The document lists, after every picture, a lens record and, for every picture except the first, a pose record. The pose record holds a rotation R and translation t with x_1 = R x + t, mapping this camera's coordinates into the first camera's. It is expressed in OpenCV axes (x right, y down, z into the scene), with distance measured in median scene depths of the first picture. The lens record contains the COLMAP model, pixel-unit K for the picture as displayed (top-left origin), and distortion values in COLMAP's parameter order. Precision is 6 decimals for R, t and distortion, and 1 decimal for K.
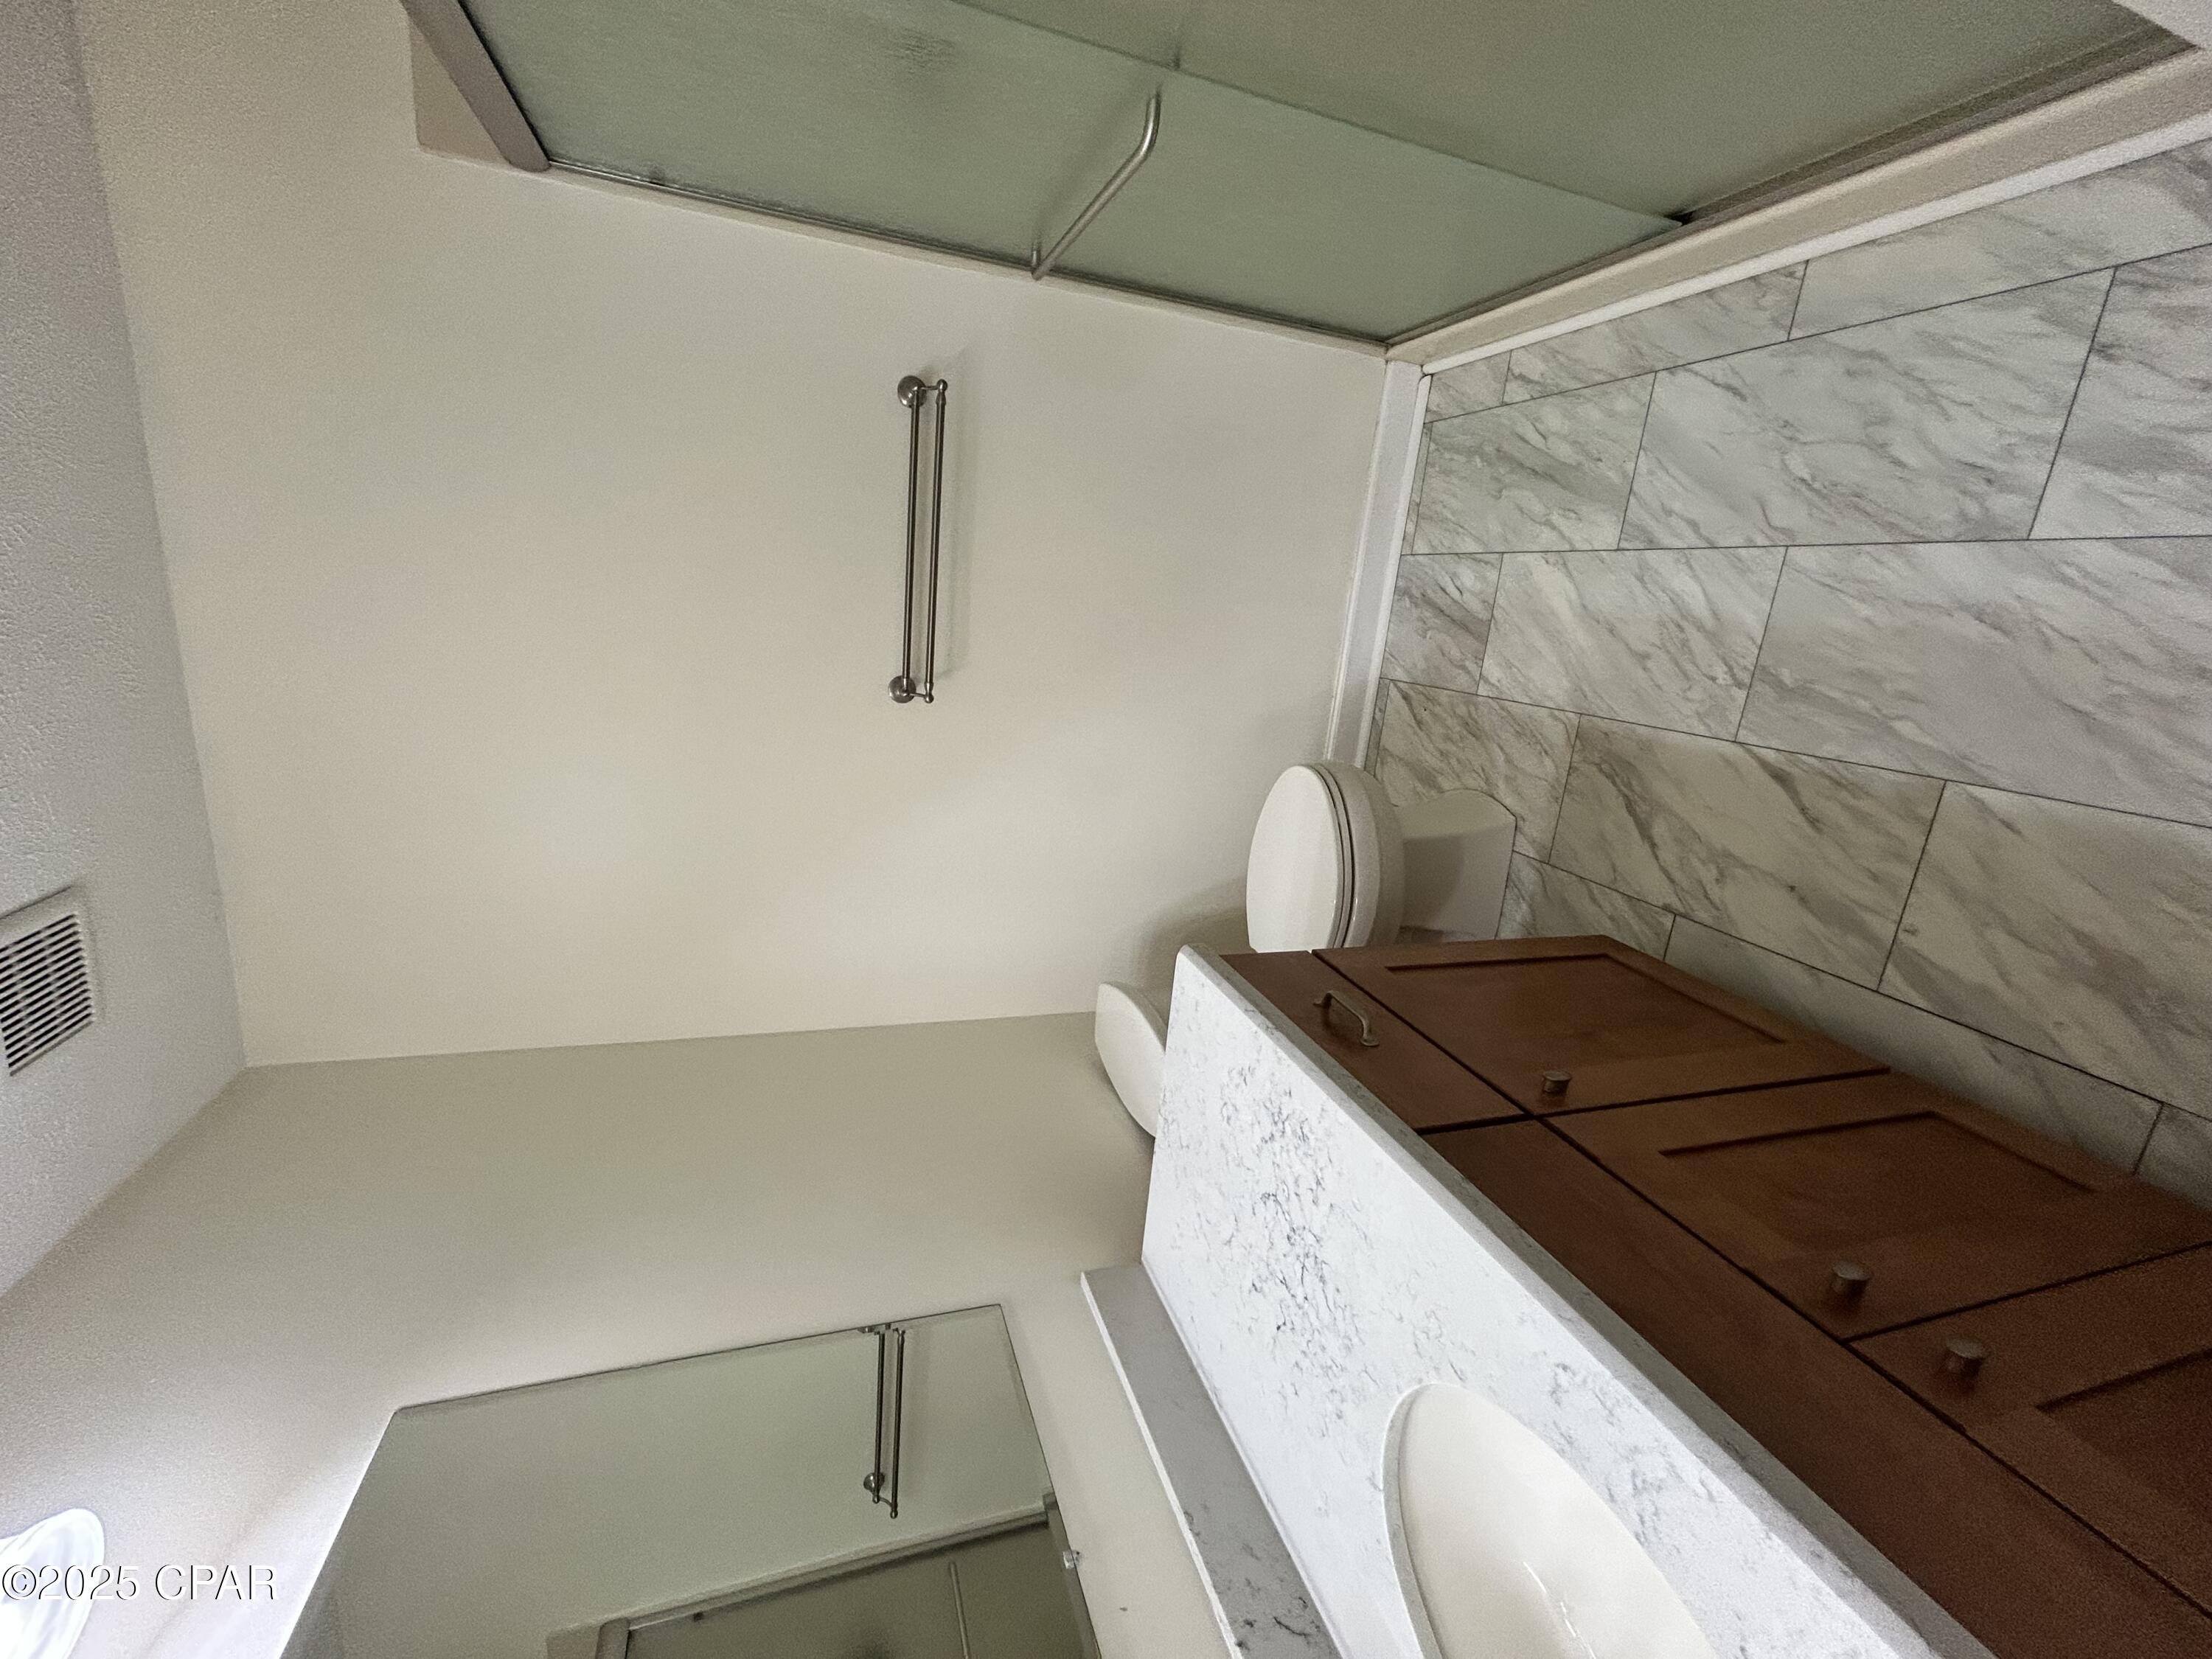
lens RADIAL K [[903.4, 0, 1104.1], [0, 903.4, 834.3], [0, 0, 1]] dist [0.009567, 0.000678]
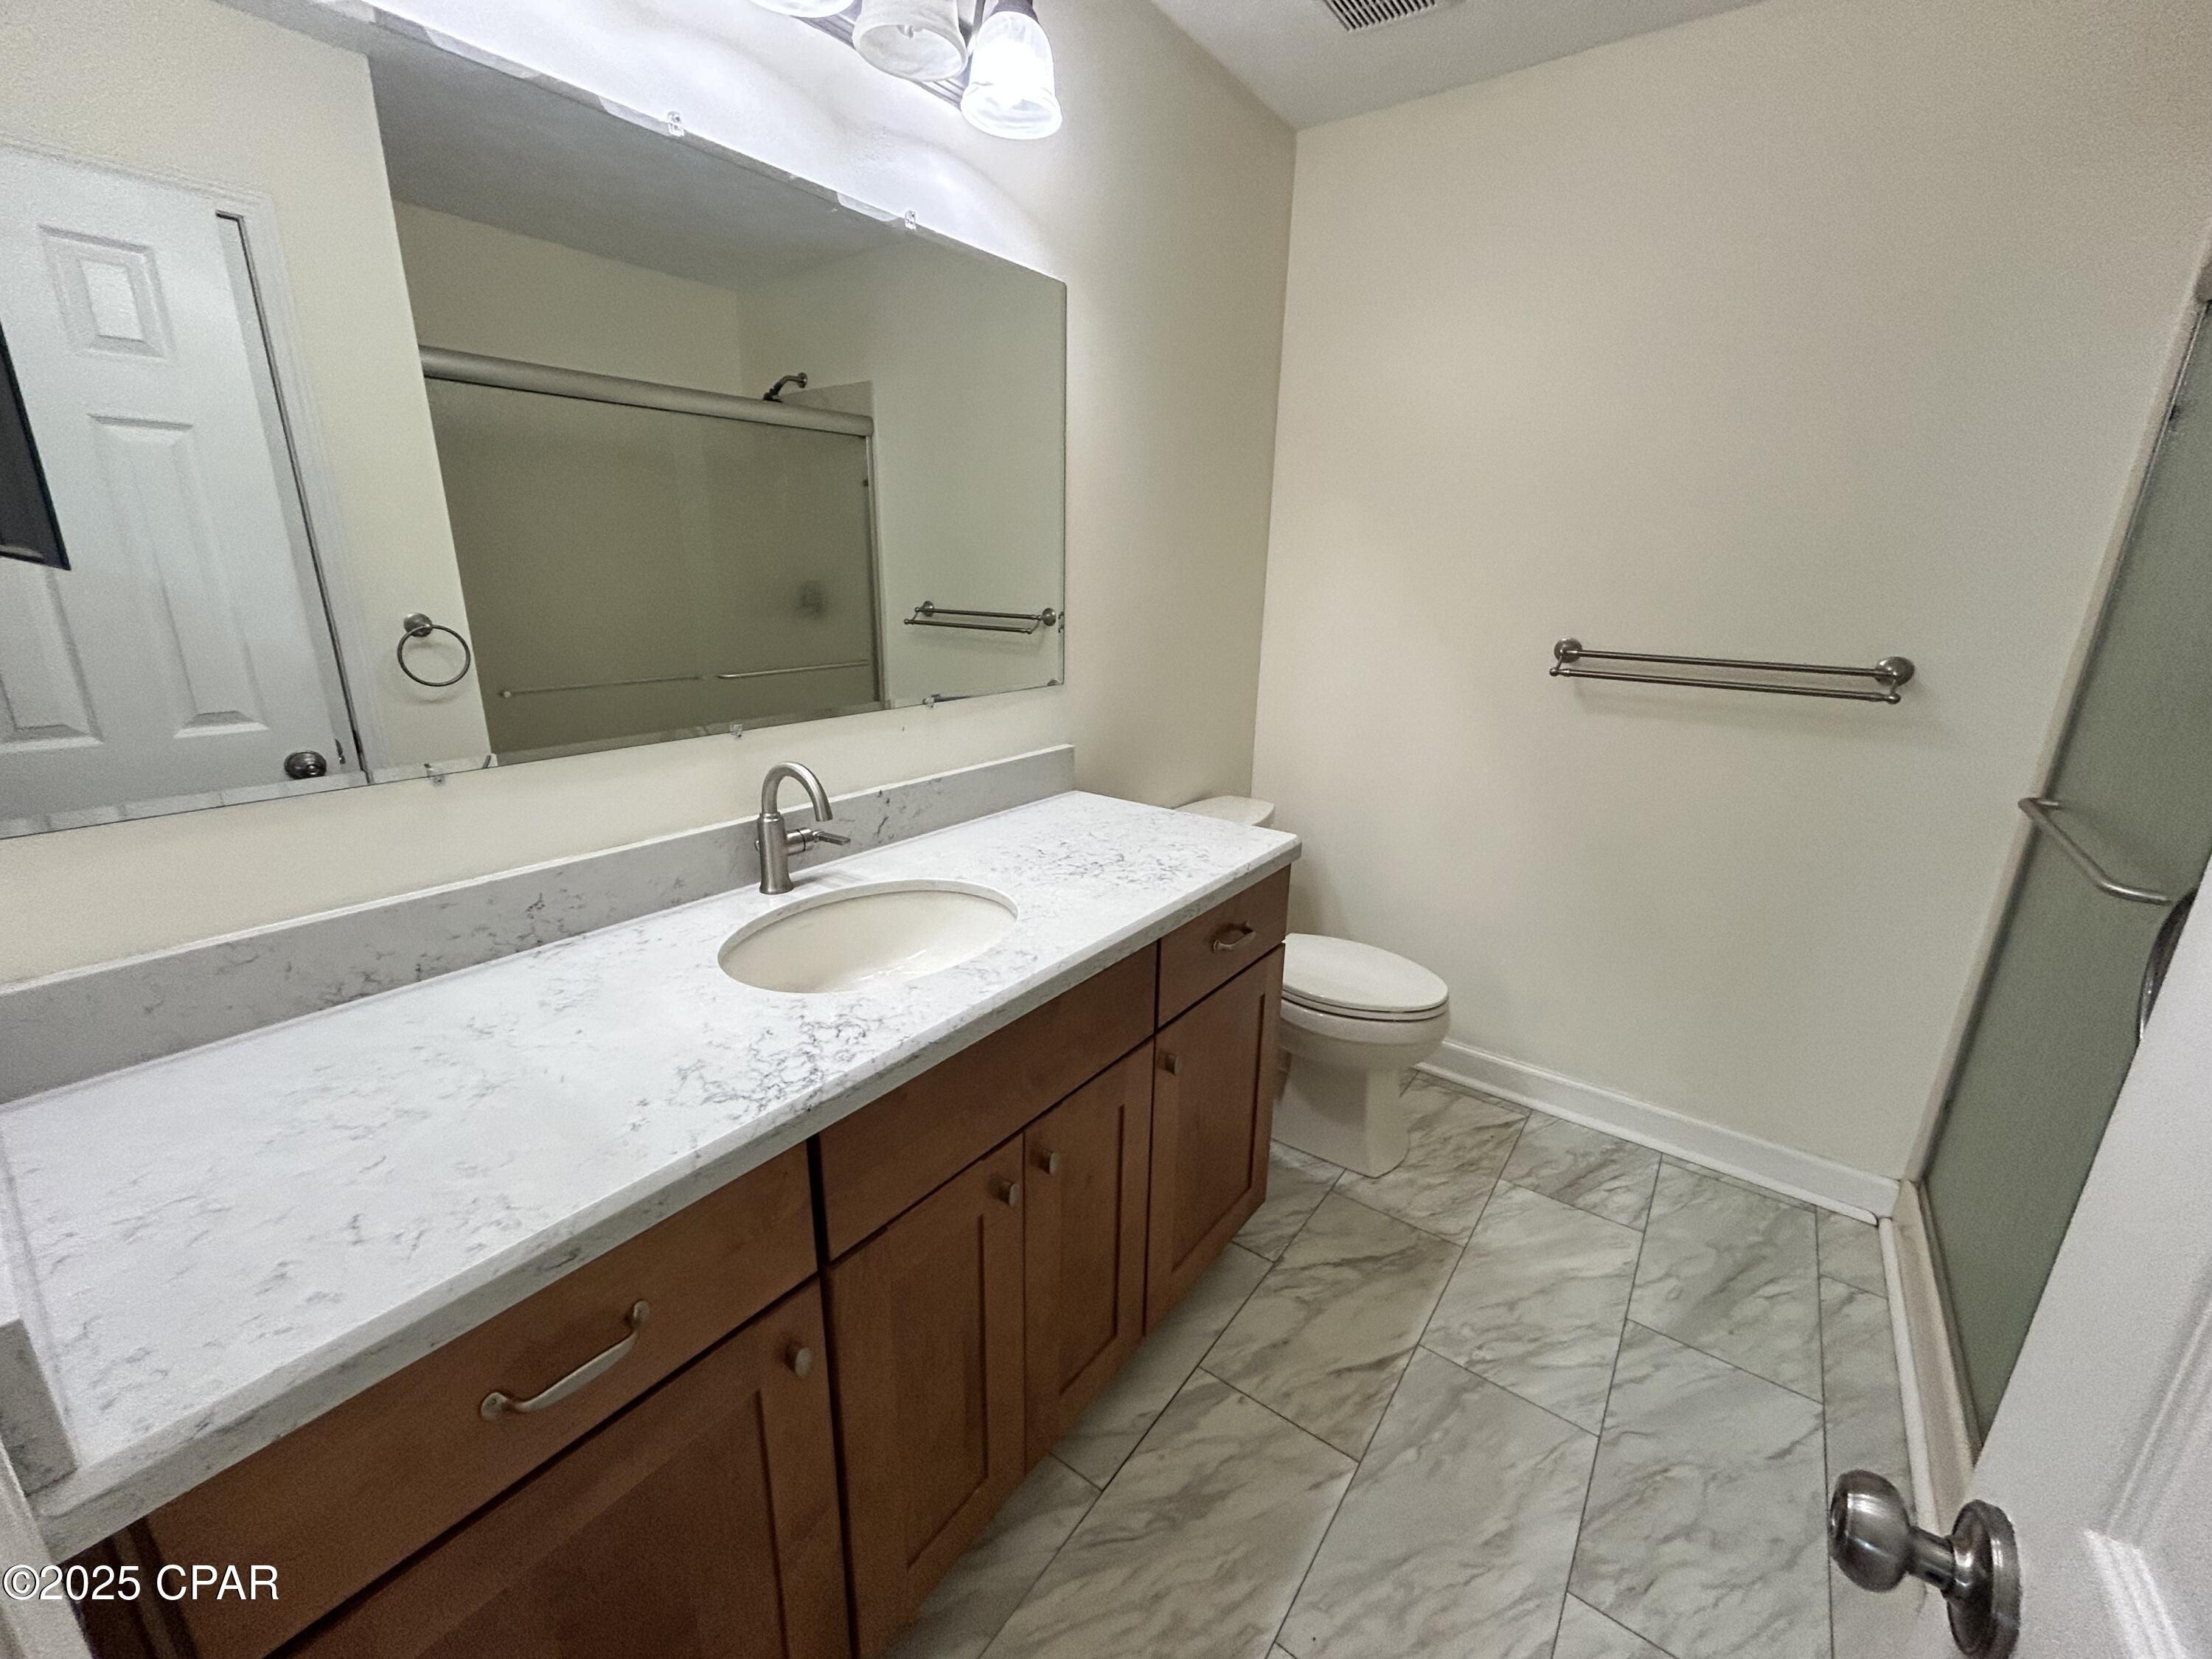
lens RADIAL K [[903.4, 0, 1104.1], [0, 903.4, 834.3], [0, 0, 1]] dist [0.009567, 0.000678]
pose [[-0.134589, 0.990548, -0.026477, 0.124323], [-0.934933, -0.118089, 0.334597, -0.034914], [0.328308, 0.069788, 0.941989, -0.246990]]
